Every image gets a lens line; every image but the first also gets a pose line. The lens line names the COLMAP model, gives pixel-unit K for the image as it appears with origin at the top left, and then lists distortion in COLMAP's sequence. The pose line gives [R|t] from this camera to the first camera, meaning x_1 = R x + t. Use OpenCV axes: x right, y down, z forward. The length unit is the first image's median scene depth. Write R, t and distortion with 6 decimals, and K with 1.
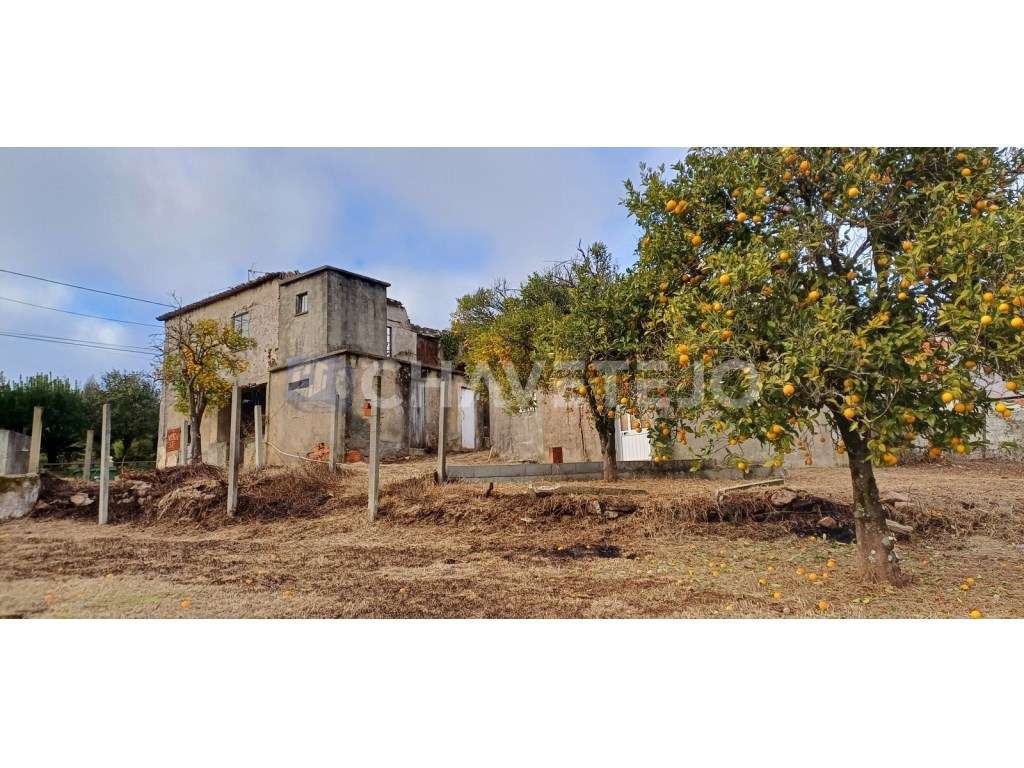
lens RADIAL K [[752.5, 0, 512.0], [0, 752.5, 384.0], [0, 0, 1]] dist [0.011849, 0.004917]
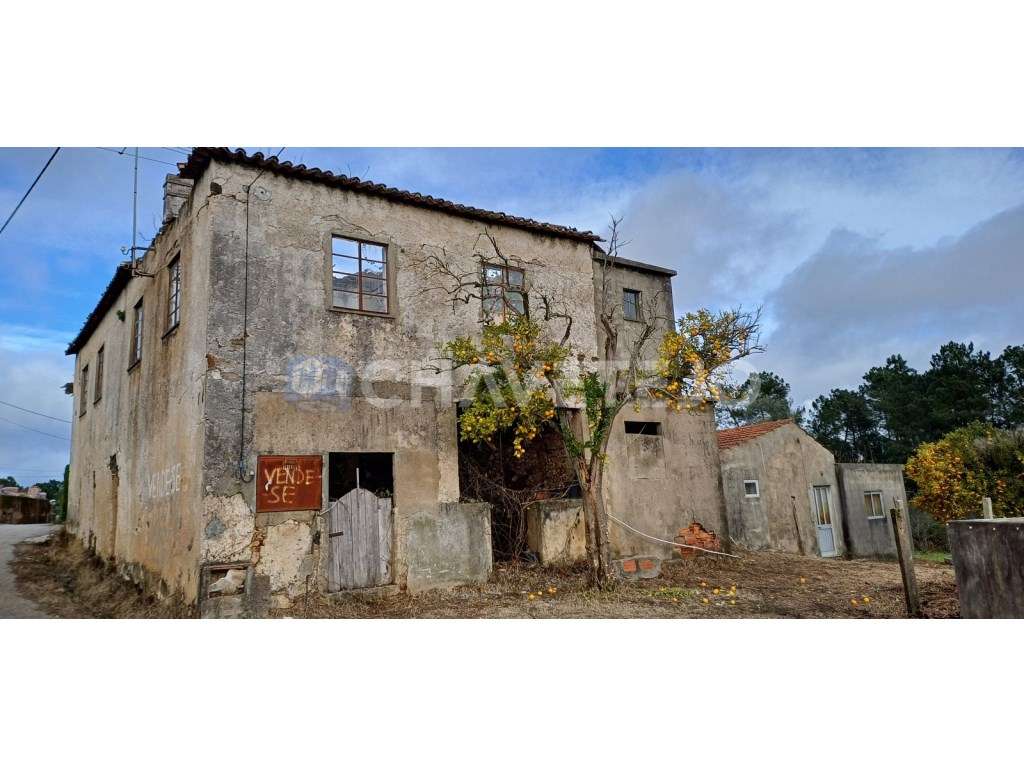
lens RADIAL K [[755.9, 0, 494.8], [0, 755.9, 374.1], [0, 0, 1]] dist [0.162919, -0.249711]
pose [[0.272770, 0.198352, 0.941410, -1.046173], [-0.137855, 0.976477, -0.165797, 0.090814], [-0.952151, -0.084554, 0.293697, 1.022823]]
